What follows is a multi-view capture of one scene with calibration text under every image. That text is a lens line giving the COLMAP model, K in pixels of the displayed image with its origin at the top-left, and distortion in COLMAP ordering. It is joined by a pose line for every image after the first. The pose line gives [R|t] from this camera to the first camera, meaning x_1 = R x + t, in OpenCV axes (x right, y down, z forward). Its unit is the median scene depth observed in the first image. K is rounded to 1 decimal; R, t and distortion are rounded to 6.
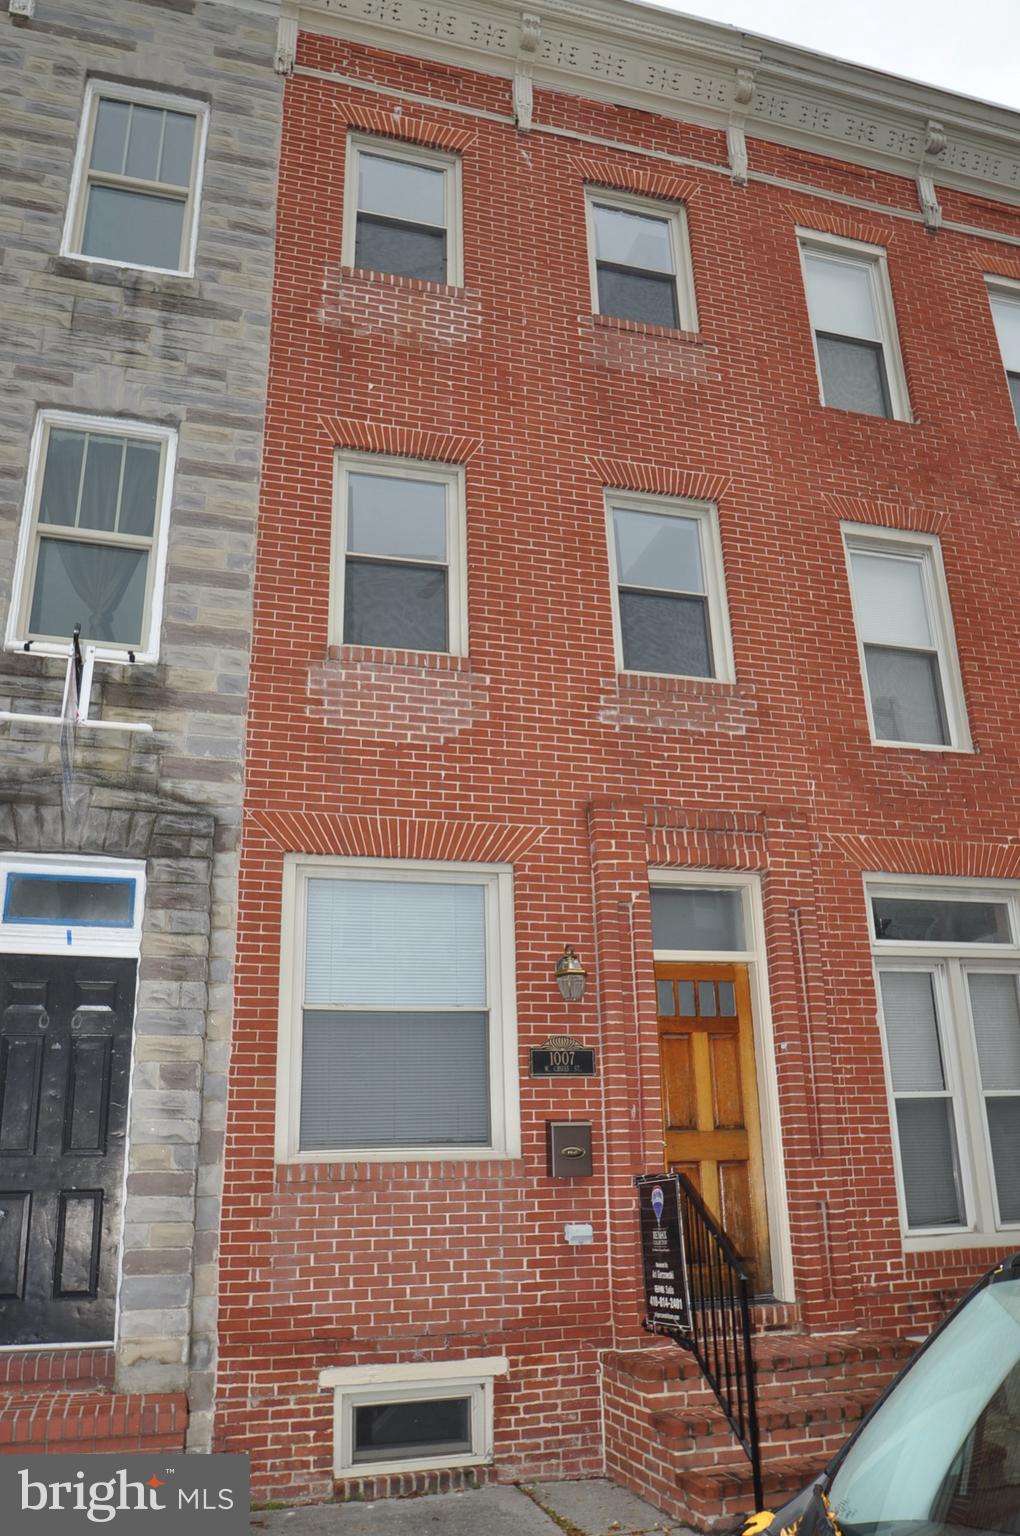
lens RADIAL K [[1203.3, 0, 510.4], [0, 1203.3, 766.3], [0, 0, 1]] dist [-0.055476, 0.004320]
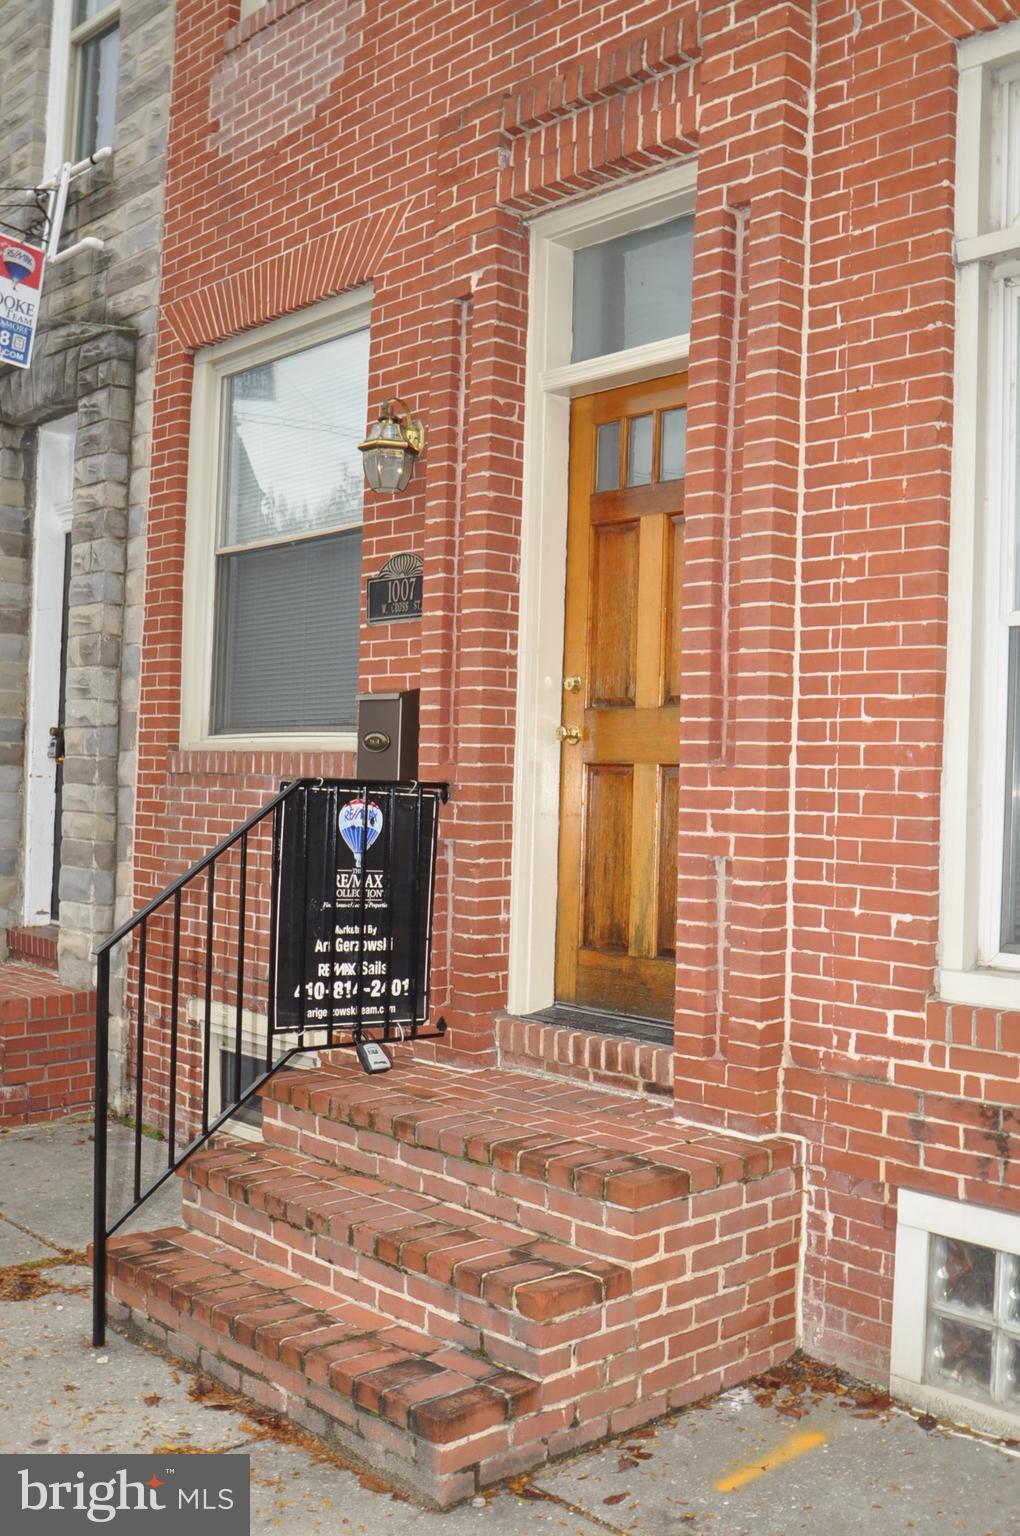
lens RADIAL K [[1517.1, 0, 510.6], [0, 1517.1, 769.0], [0, 0, 1]] dist [-0.074088, 0.000000]
pose [[0.445515, 0.028520, -0.894820, 0.732480], [0.257031, 0.953341, 0.158356, 0.218819], [0.857585, -0.300546, 0.417397, 0.692811]]
